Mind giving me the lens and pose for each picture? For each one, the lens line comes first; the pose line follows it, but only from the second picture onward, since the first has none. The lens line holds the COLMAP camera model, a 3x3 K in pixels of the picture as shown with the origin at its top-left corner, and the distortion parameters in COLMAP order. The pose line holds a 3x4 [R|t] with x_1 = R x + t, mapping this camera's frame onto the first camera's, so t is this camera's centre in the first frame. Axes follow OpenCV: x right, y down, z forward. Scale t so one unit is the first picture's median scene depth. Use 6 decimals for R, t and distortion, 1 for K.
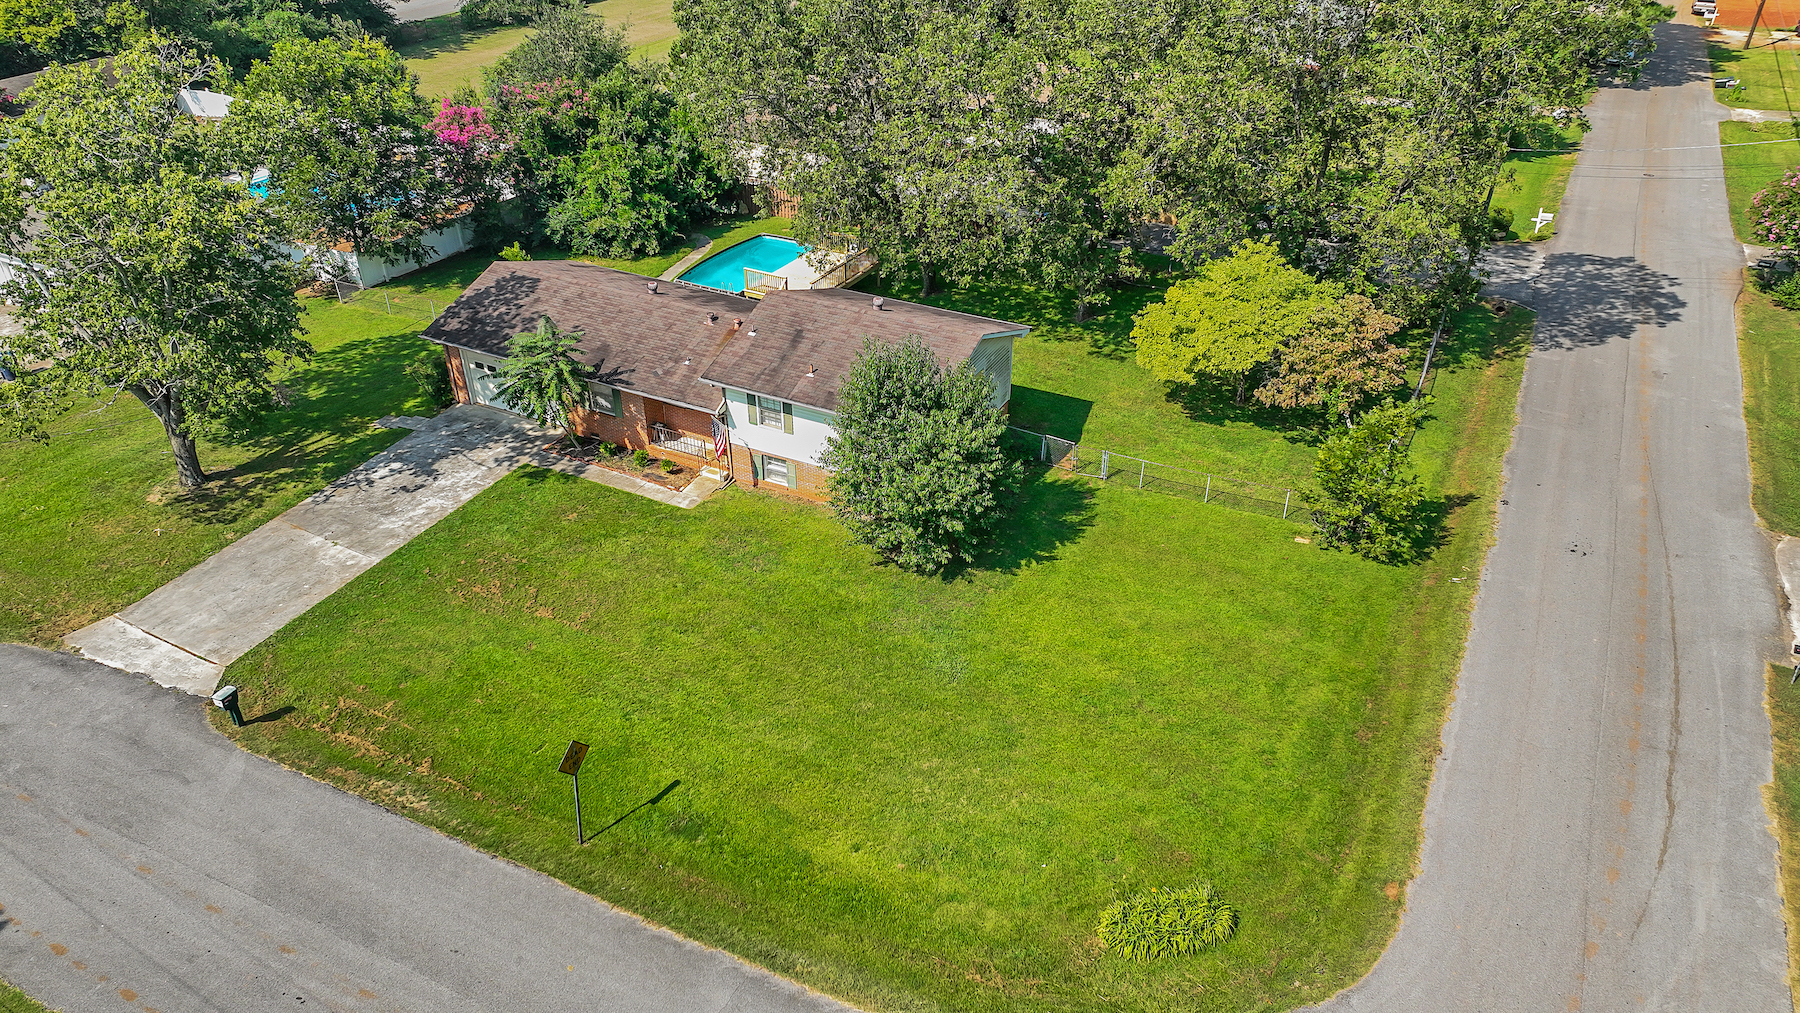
lens RADIAL K [[1271.1, 0, 912.7], [0, 1271.1, 514.0], [0, 0, 1]] dist [0.077372, -0.027099]
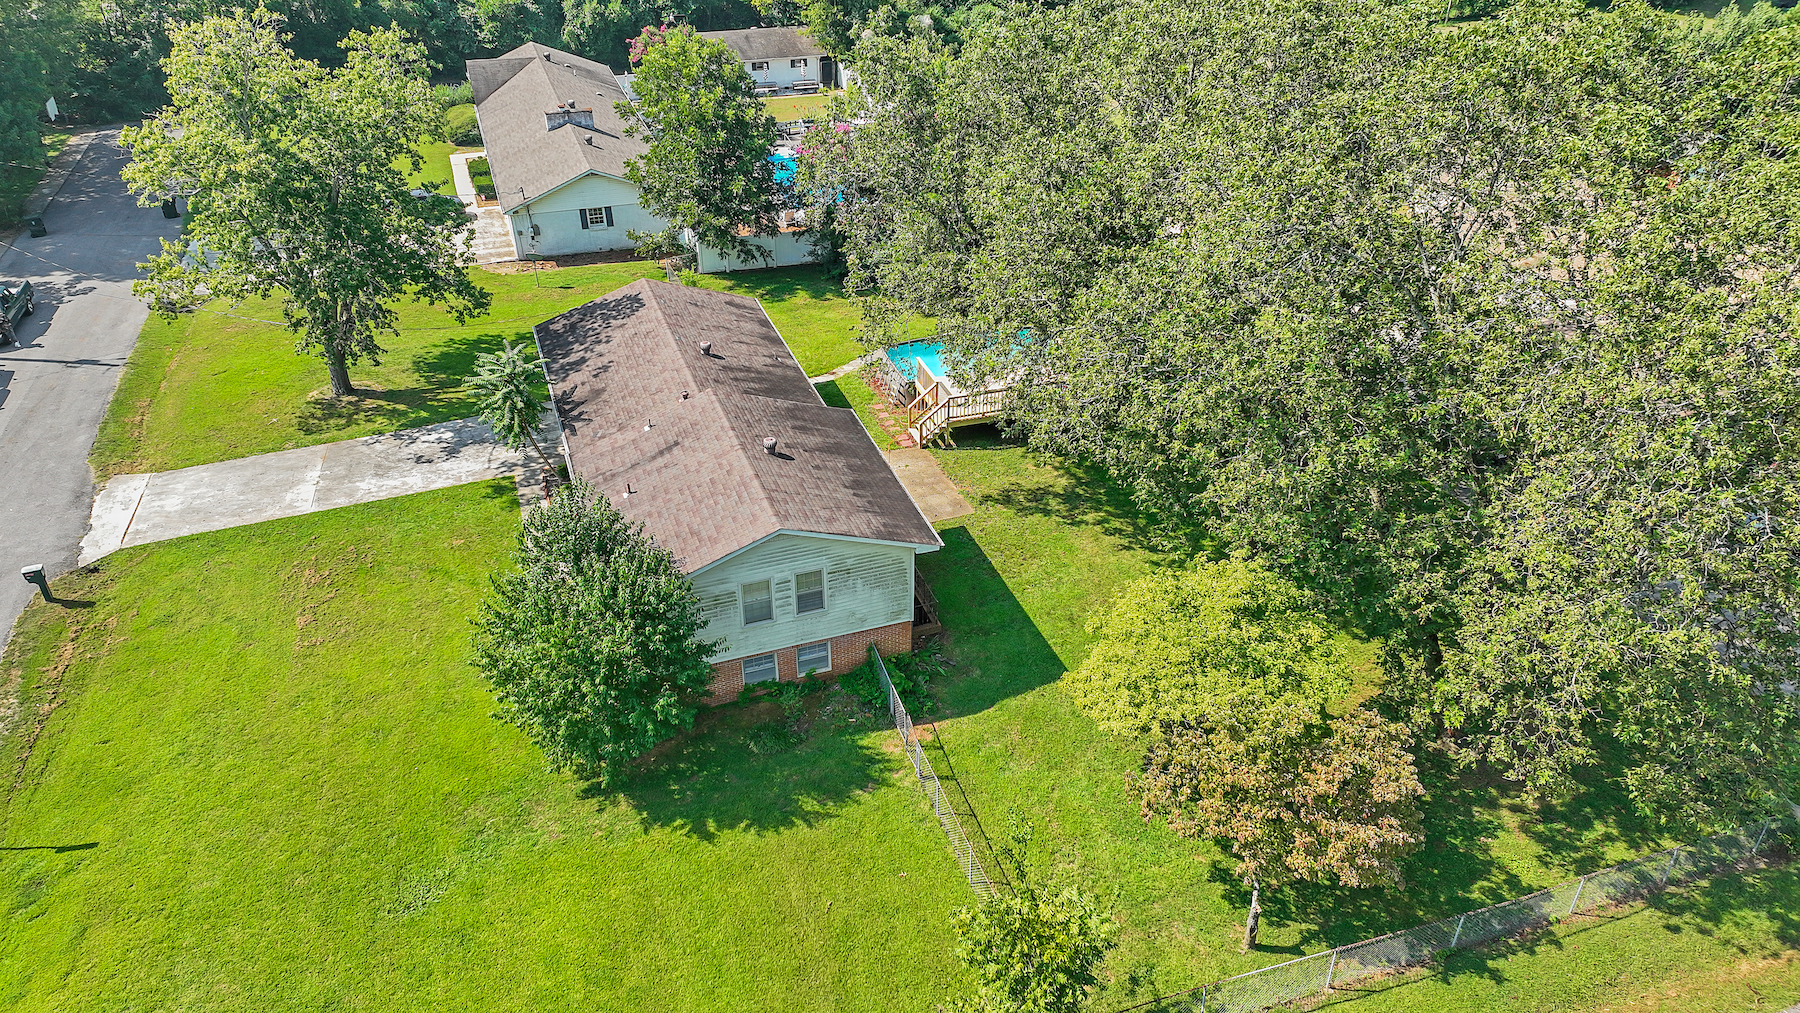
lens RADIAL K [[1271.1, 0, 901.4], [0, 1271.1, 496.4], [0, 0, 1]] dist [0.077372, -0.027099]
pose [[0.719873, 0.363027, -0.591603, 0.539490], [-0.370983, 0.921602, 0.114106, -0.266606], [0.586646, 0.137333, 0.798114, 0.413763]]
